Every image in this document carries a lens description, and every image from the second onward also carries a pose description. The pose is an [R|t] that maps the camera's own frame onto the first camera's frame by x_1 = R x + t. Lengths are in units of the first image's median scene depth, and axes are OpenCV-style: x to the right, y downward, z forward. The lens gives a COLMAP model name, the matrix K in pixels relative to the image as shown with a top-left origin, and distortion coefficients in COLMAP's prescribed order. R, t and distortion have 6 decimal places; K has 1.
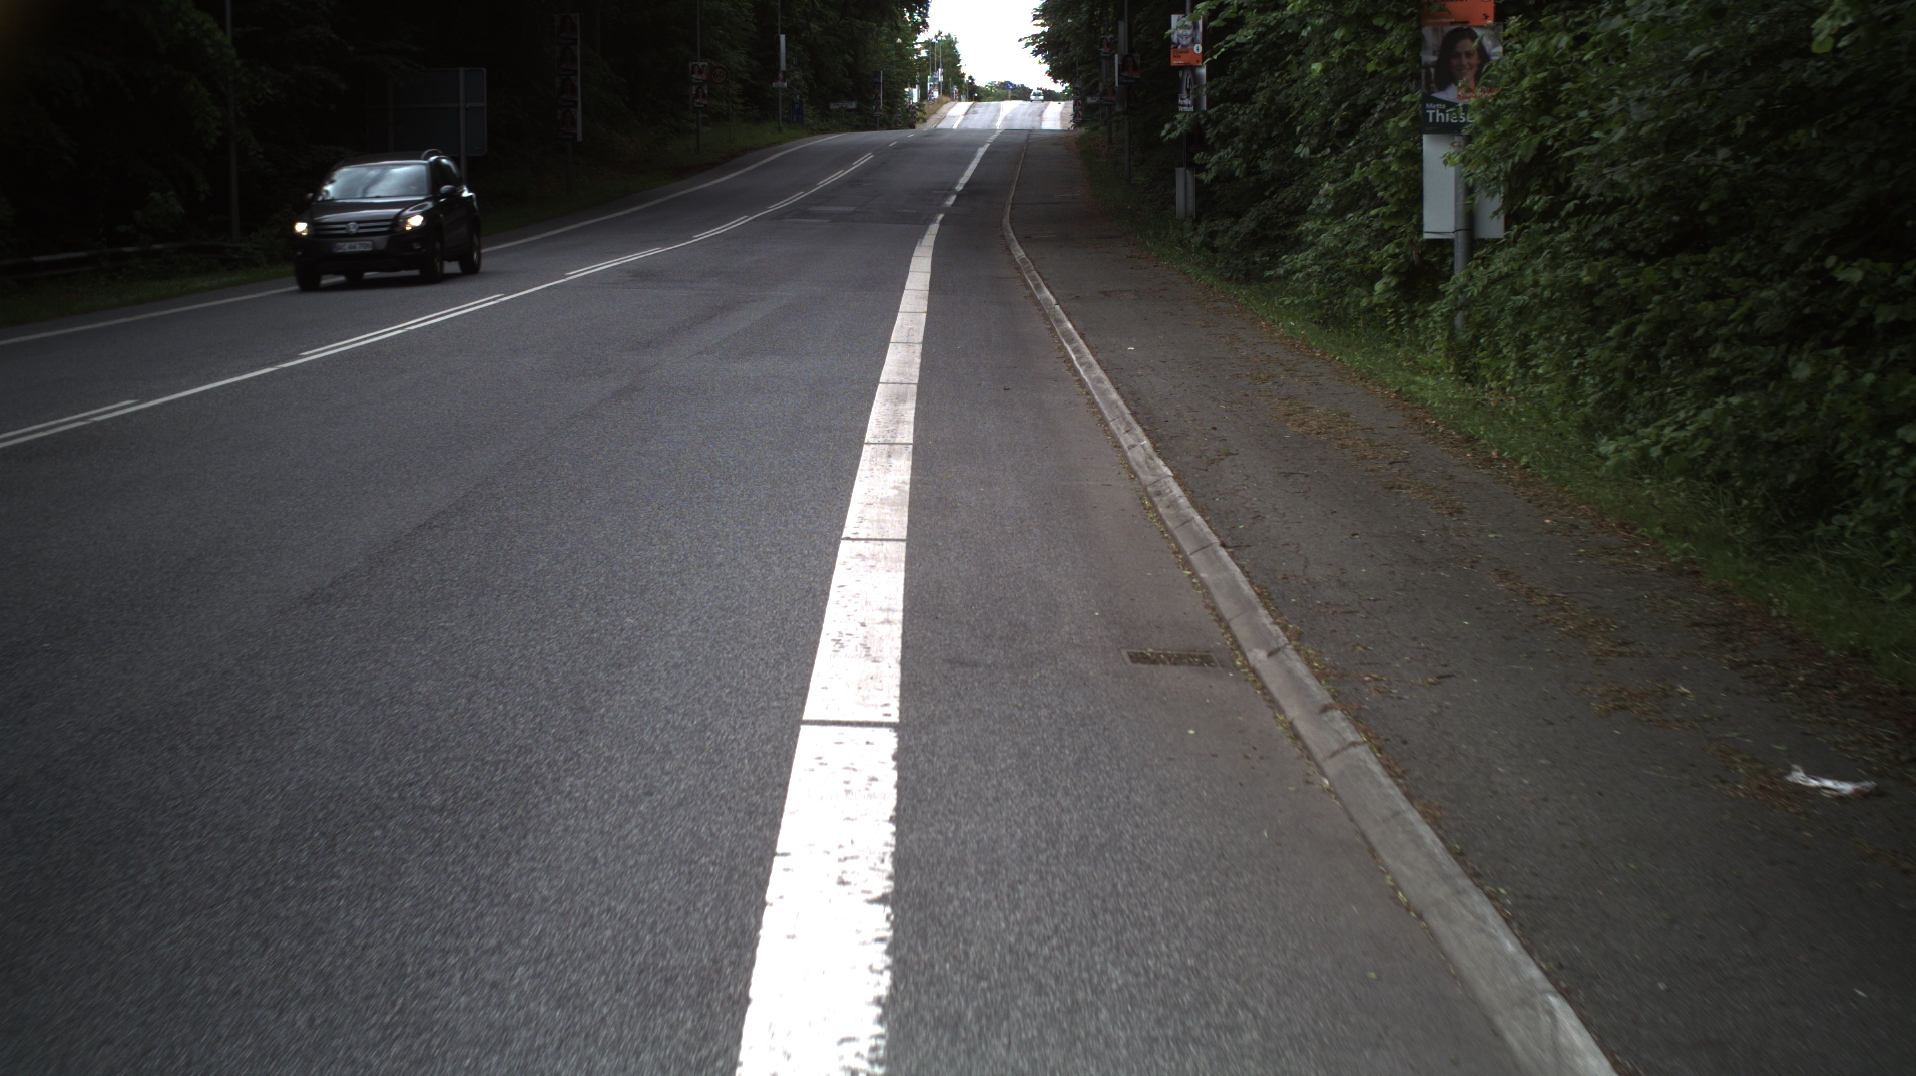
lens RADIAL K [[3452.8, 0, 958.0], [0, 3452.8, 538.0], [0, 0, 1]] dist [-0.303897, 0.349942]
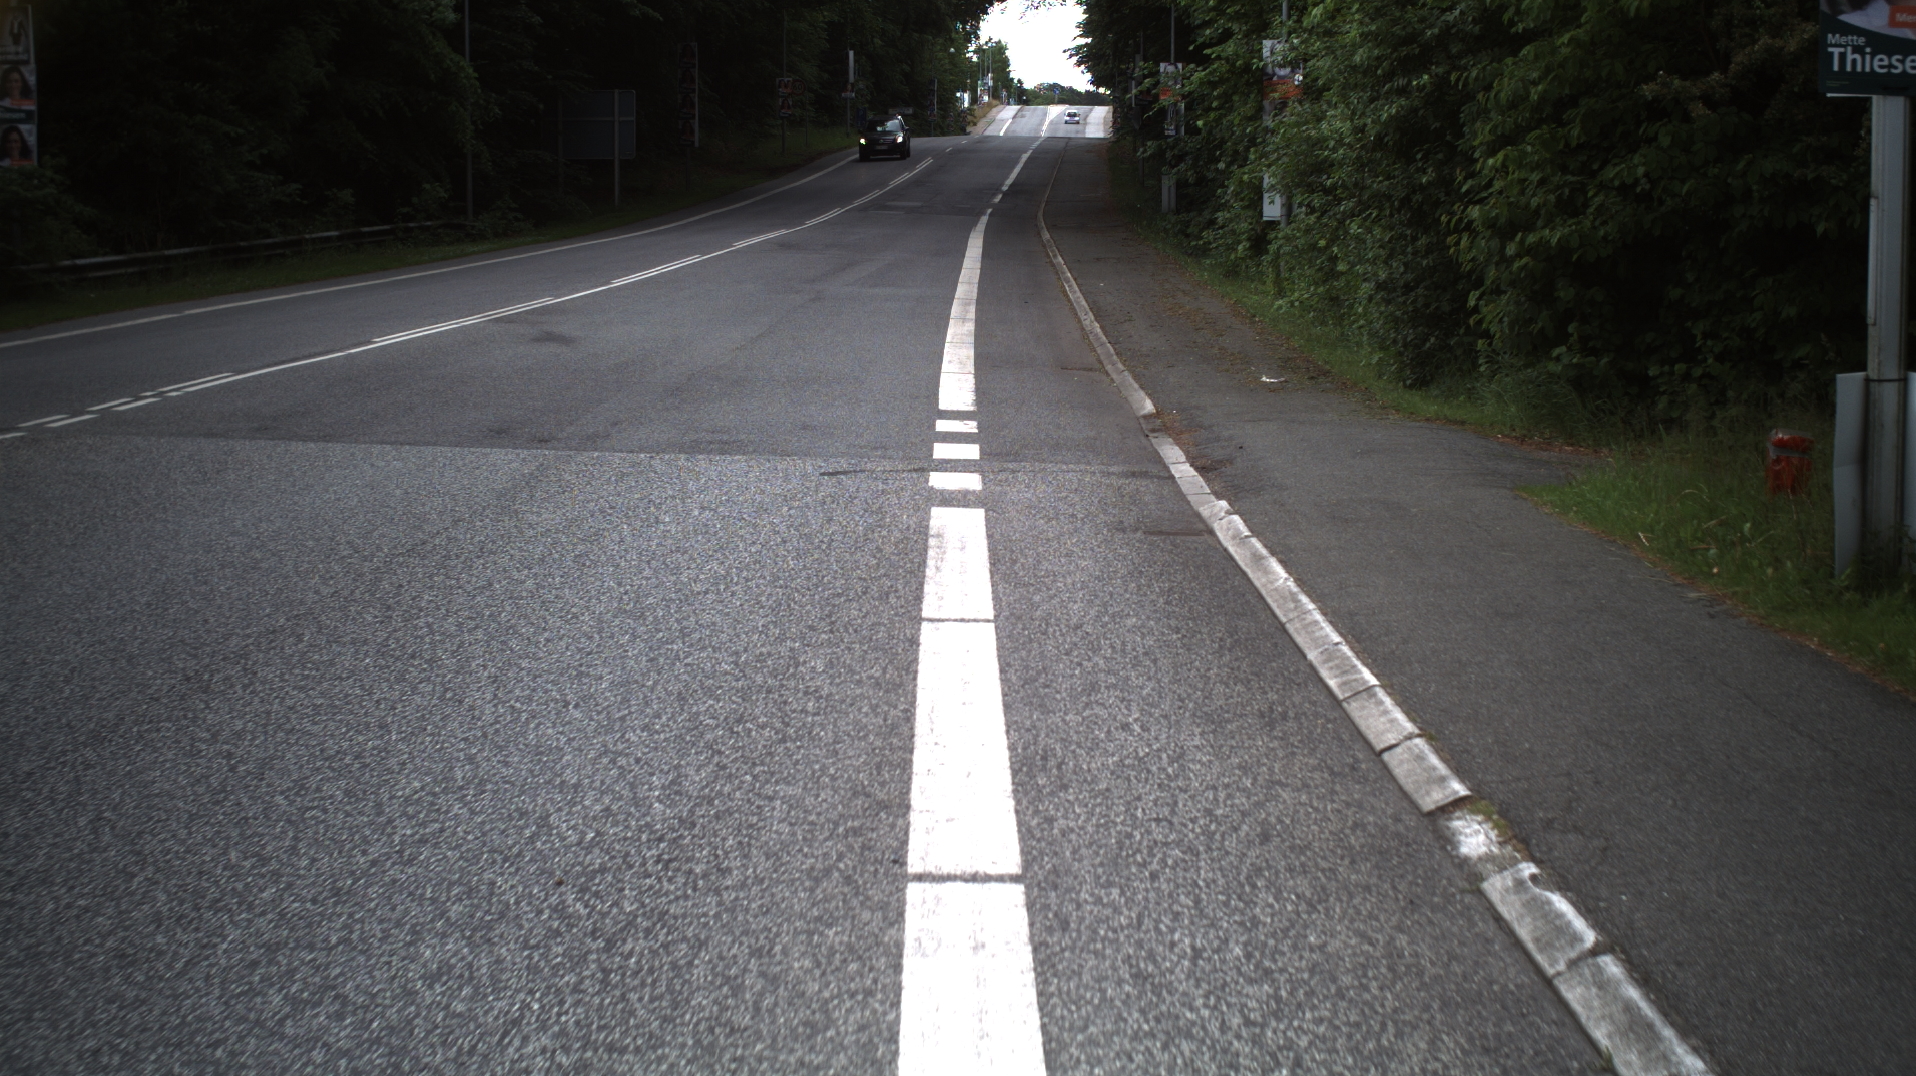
lens RADIAL K [[3452.8, 0, 958.0], [0, 3452.8, 538.0], [0, 0, 1]] dist [-0.303897, 0.349942]
pose [[0.999852, 0.011358, -0.012956, 0.001982], [-0.011356, 0.999935, 0.000252, 0.047218], [0.012958, -0.000105, 0.999916, -0.468743]]
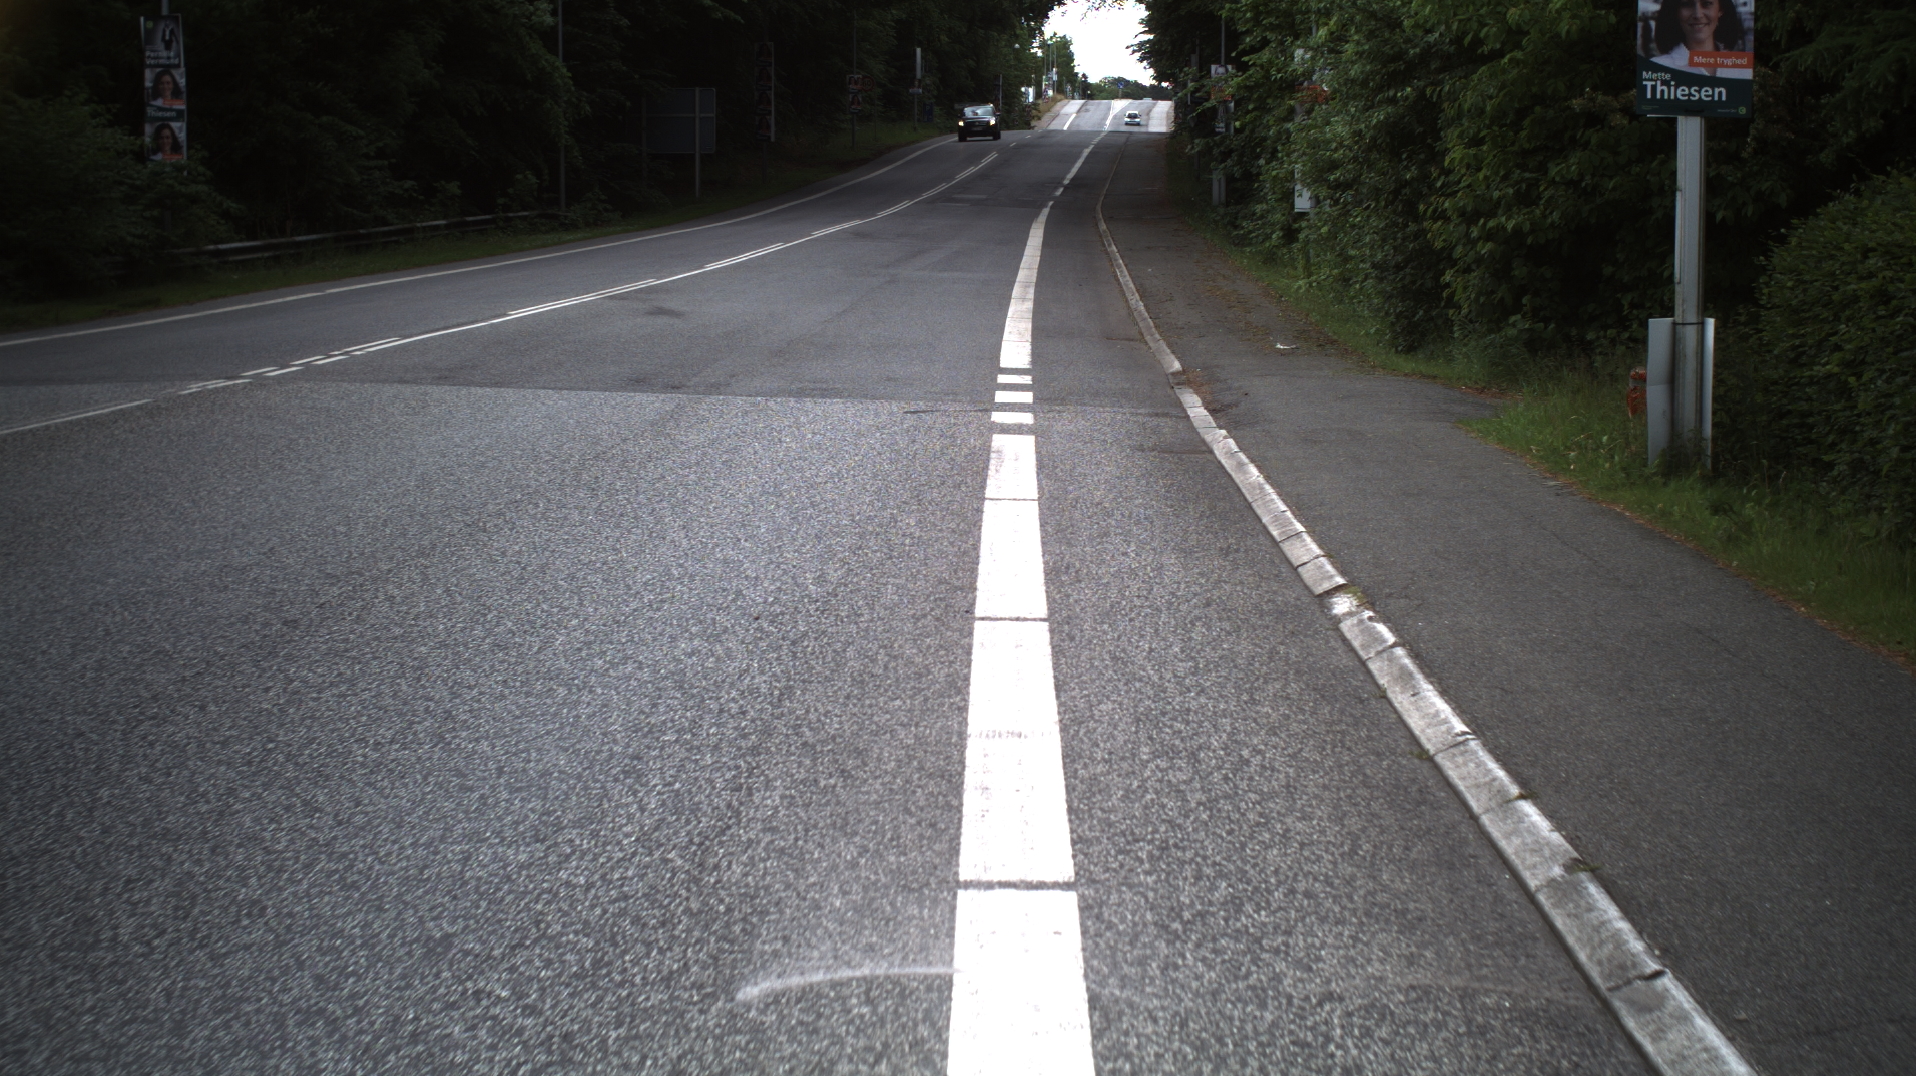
lens RADIAL K [[3452.8, 0, 958.0], [0, 3452.8, 538.0], [0, 0, 1]] dist [-0.303897, 0.349942]
pose [[0.999395, 0.014688, -0.031519, 0.004989], [-0.014618, 0.999890, 0.002454, 0.058825], [0.031551, -0.001992, 0.999500, -0.585514]]
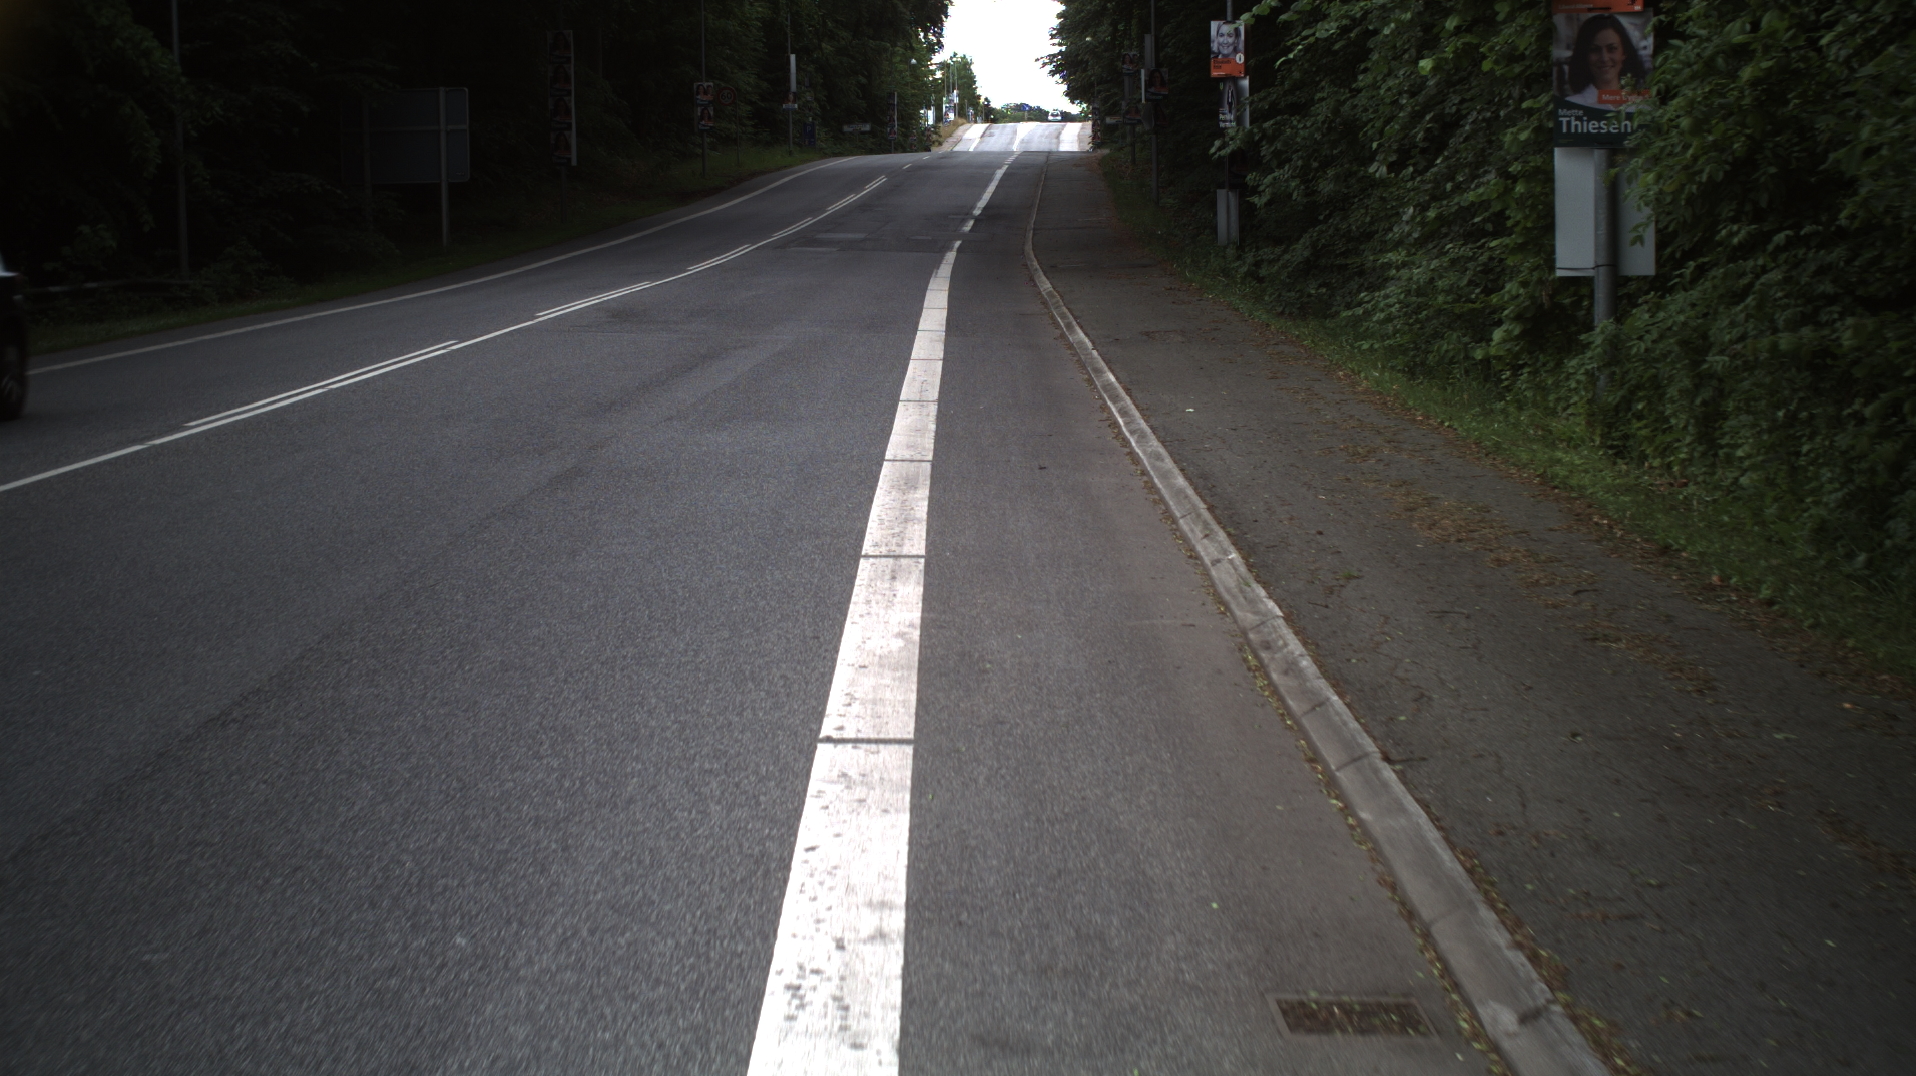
lens RADIAL K [[3452.8, 0, 958.0], [0, 3452.8, 538.0], [0, 0, 1]] dist [-0.303897, 0.349942]
pose [[0.999960, -0.007091, -0.005407, -0.000817], [0.007055, 0.999954, -0.006552, -0.012954], [0.005454, 0.006514, 0.999964, 0.117088]]
